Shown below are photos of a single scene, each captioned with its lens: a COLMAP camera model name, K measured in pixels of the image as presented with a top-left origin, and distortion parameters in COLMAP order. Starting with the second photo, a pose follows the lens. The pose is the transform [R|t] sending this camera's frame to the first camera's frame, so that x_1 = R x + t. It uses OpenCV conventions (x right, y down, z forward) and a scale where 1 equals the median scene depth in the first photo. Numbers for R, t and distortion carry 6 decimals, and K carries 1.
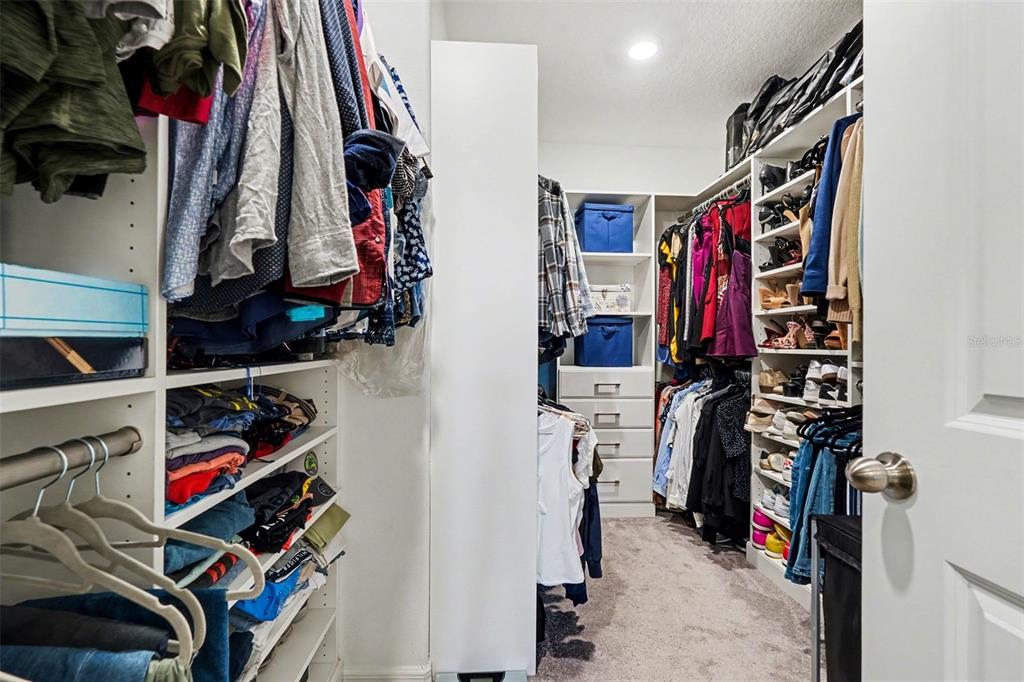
lens RADIAL K [[451.7, 0, 507.8], [0, 451.7, 338.5], [0, 0, 1]] dist [0.001227, 0.001058]
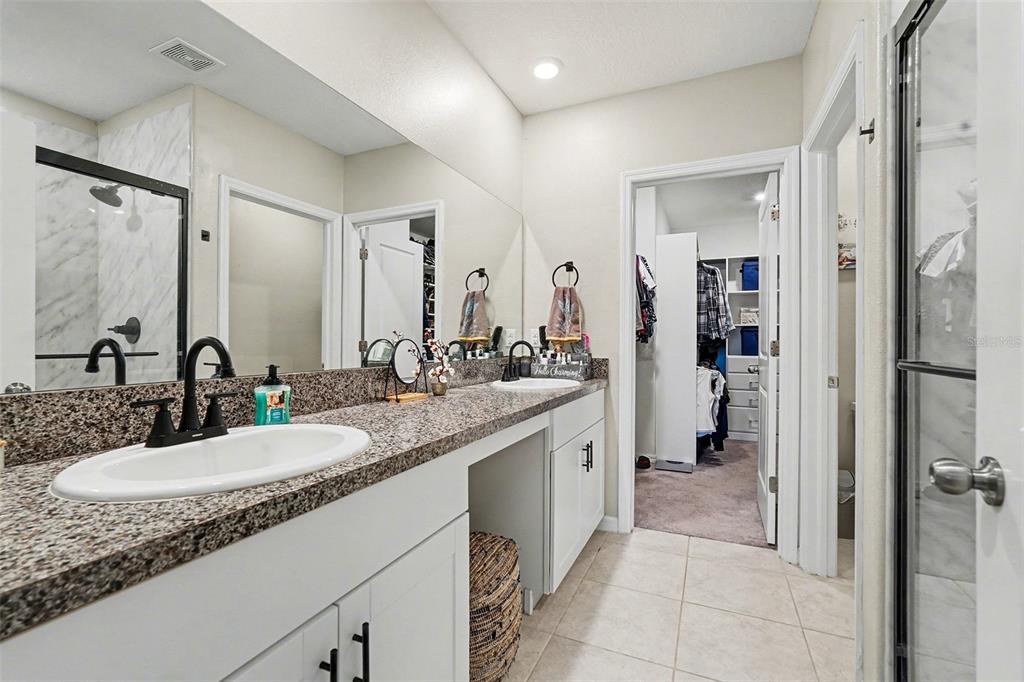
lens RADIAL K [[451.7, 0, 507.8], [0, 451.7, 338.5], [0, 0, 1]] dist [0.001227, 0.001058]
pose [[0.891972, -0.000888, -0.452091, 0.217497], [-0.000087, 0.999998, -0.002135, -0.003790], [0.452092, 0.001944, 0.891969, -1.494498]]
